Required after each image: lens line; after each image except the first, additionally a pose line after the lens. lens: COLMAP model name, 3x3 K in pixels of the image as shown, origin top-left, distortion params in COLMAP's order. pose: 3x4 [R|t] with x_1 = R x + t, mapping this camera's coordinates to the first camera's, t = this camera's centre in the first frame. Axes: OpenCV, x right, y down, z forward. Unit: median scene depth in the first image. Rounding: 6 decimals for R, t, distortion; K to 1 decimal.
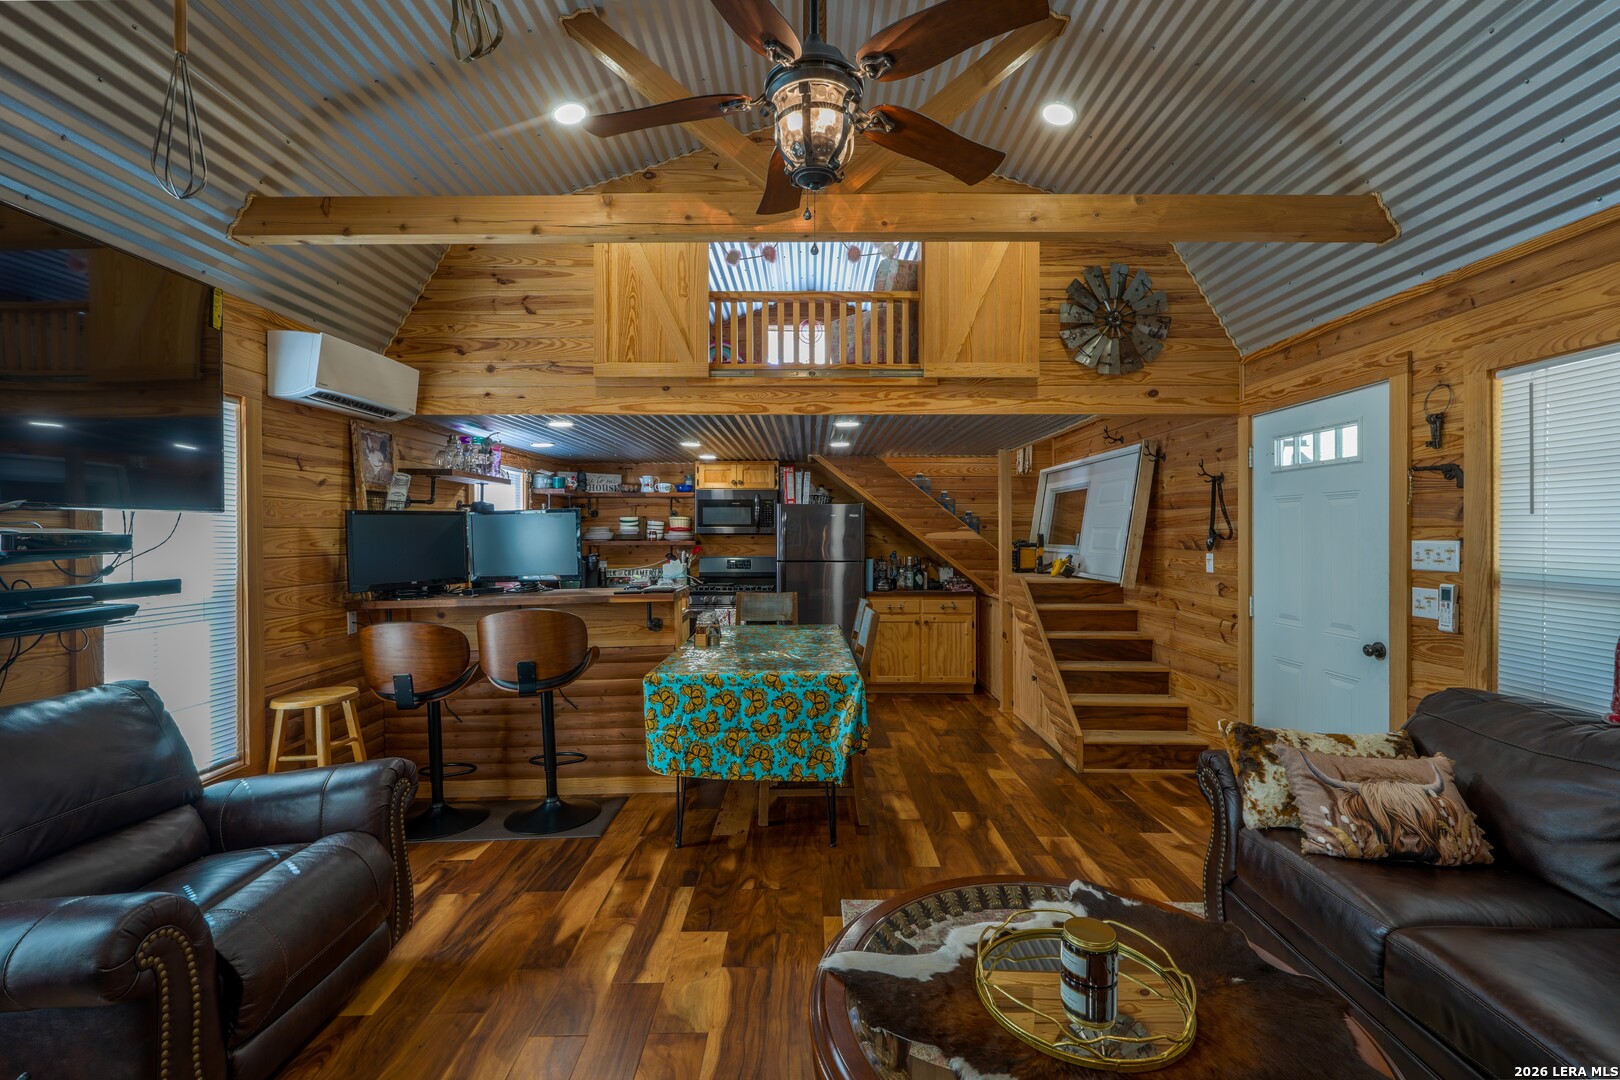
lens RADIAL K [[717.3, 0, 809.7], [0, 717.3, 531.8], [0, 0, 1]] dist [-0.004155, 0.000814]
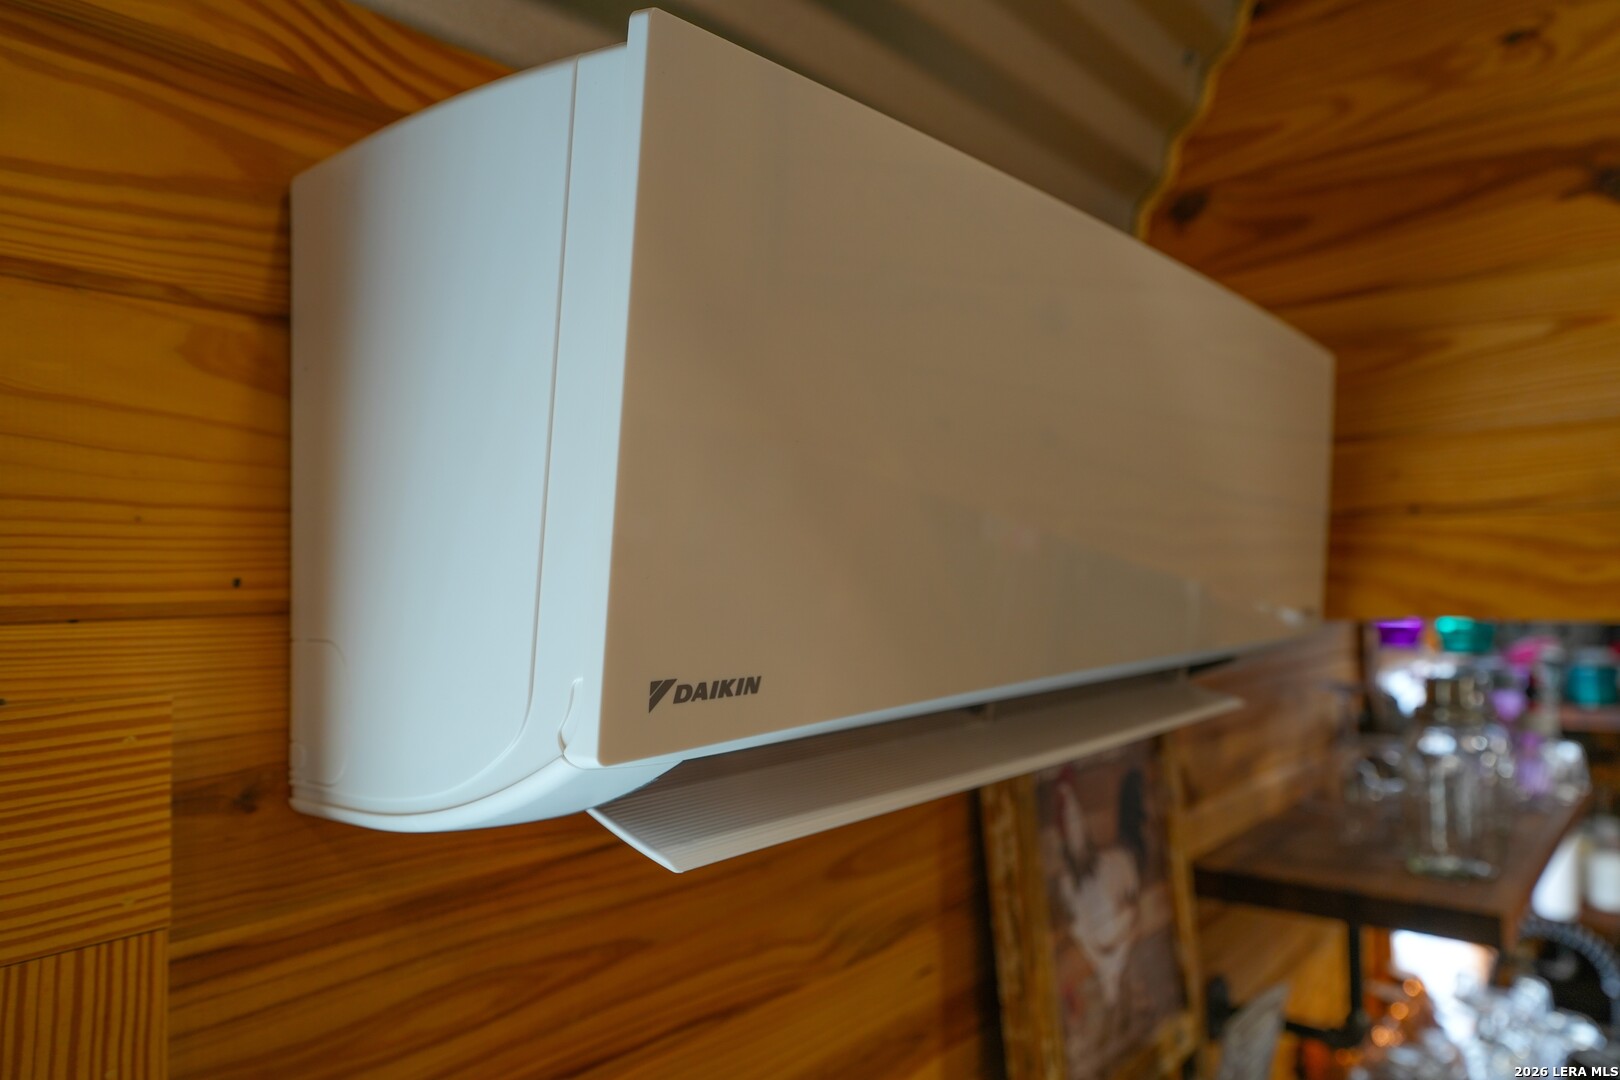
lens RADIAL K [[1071.4, 0, 810.0], [0, 1071.4, 540.0], [0, 0, 1]] dist [-0.001061, 0.000043]
pose [[0.766510, -0.042319, -0.640837, -0.471066], [0.021907, 0.998969, -0.039766, -0.172282], [0.641859, 0.016443, 0.766646, 0.724847]]
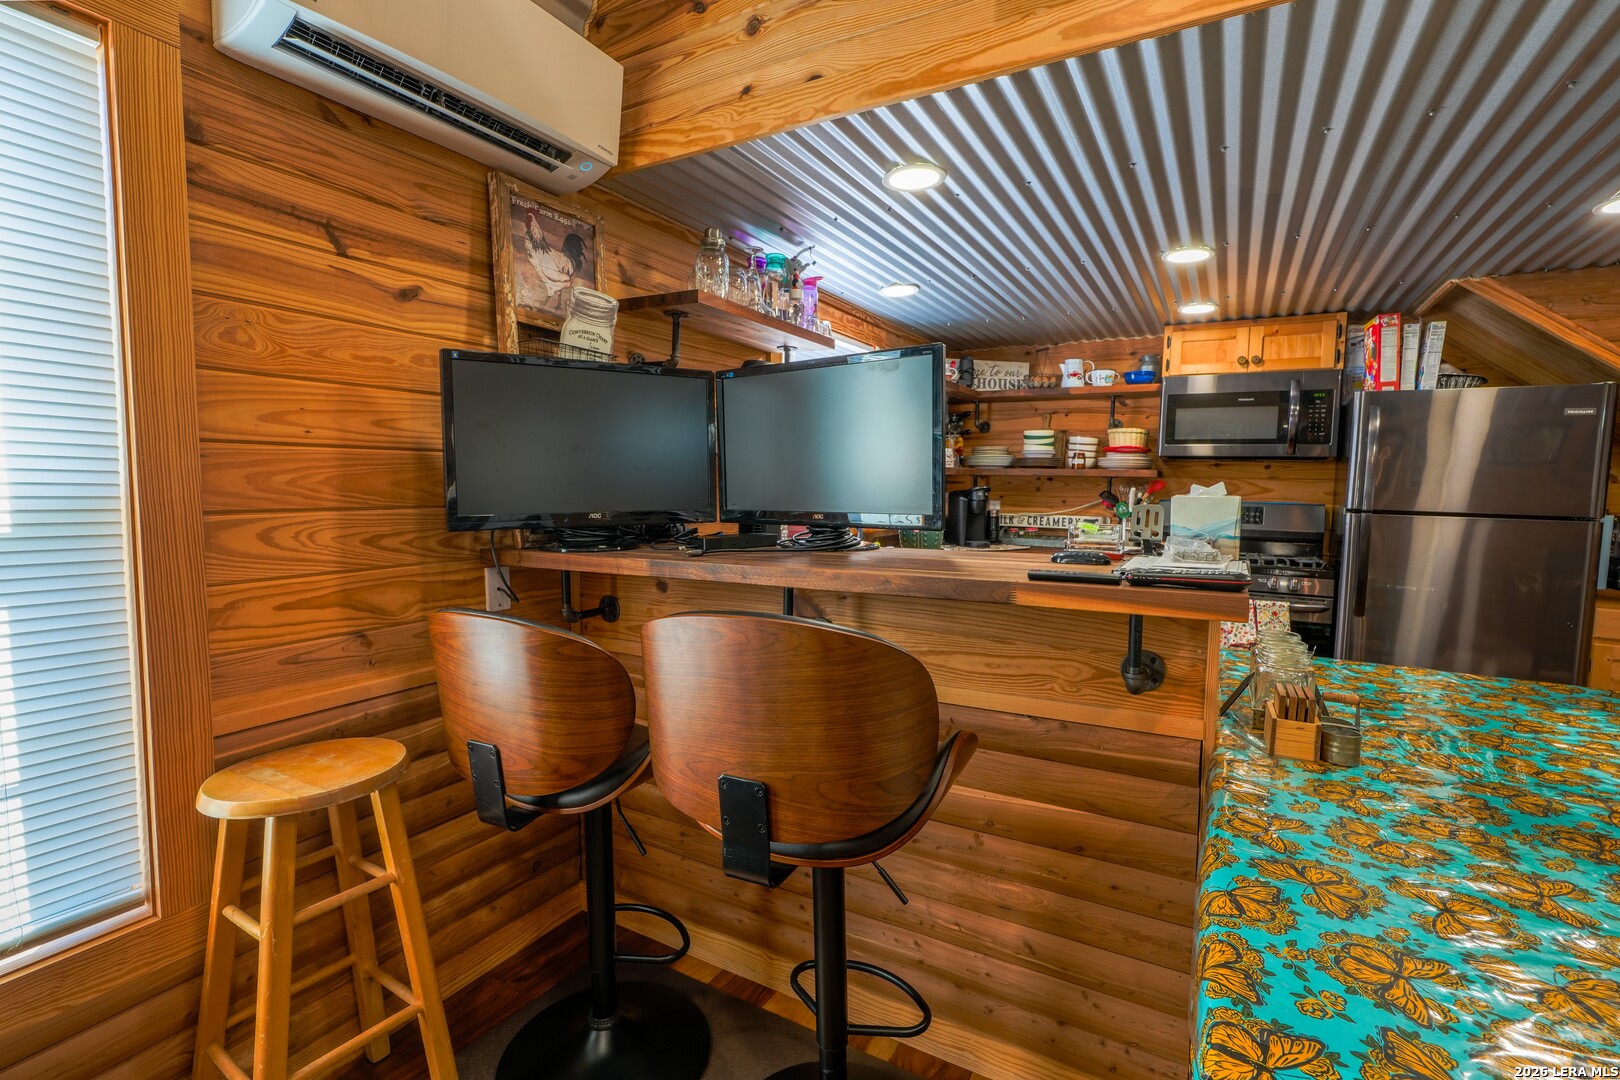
lens RADIAL K [[717.3, 0, 809.7], [0, 717.3, 531.8], [0, 0, 1]] dist [-0.004155, 0.000814]
pose [[0.861376, 0.055150, -0.504965, -0.181306], [-0.019145, 0.996907, 0.076219, 0.040173], [0.507607, -0.055986, 0.859768, 0.624673]]
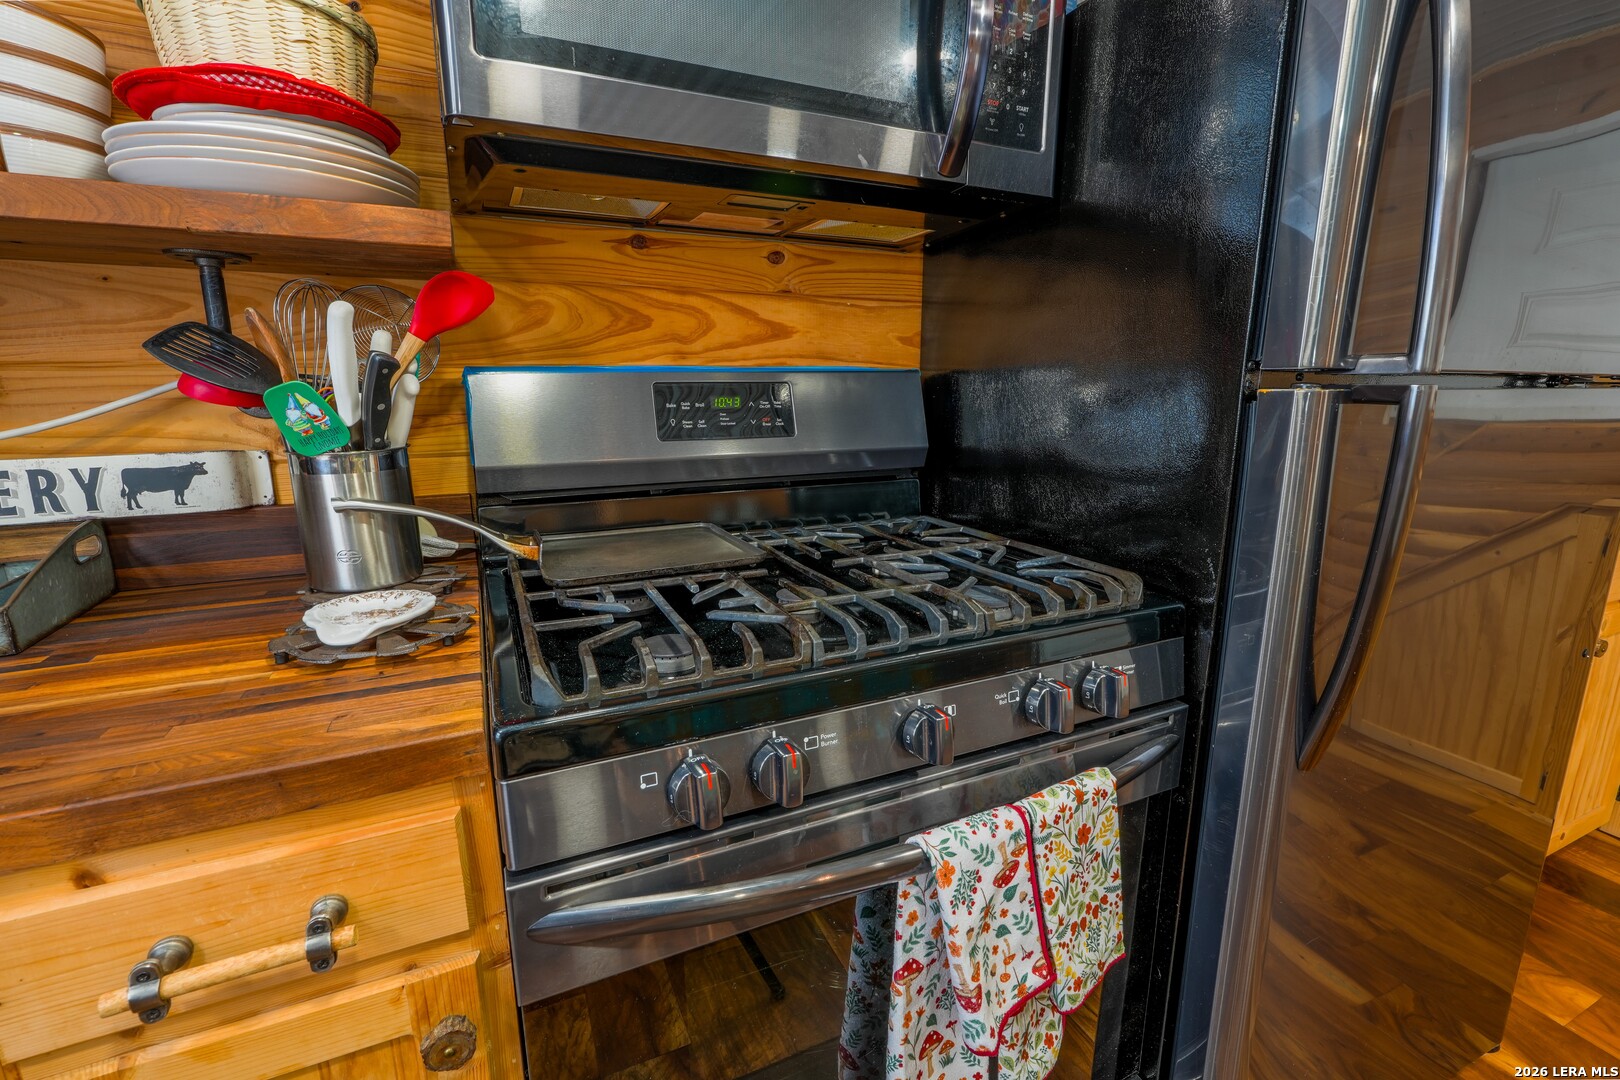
lens RADIAL K [[717.3, 0, 809.7], [0, 717.3, 531.8], [0, 0, 1]] dist [-0.004155, 0.000814]
pose [[0.908592, -0.087796, 0.408353, -0.267491], [-0.001487, 0.976973, 0.213358, 0.065495], [-0.417682, -0.194462, 0.887539, 1.459796]]
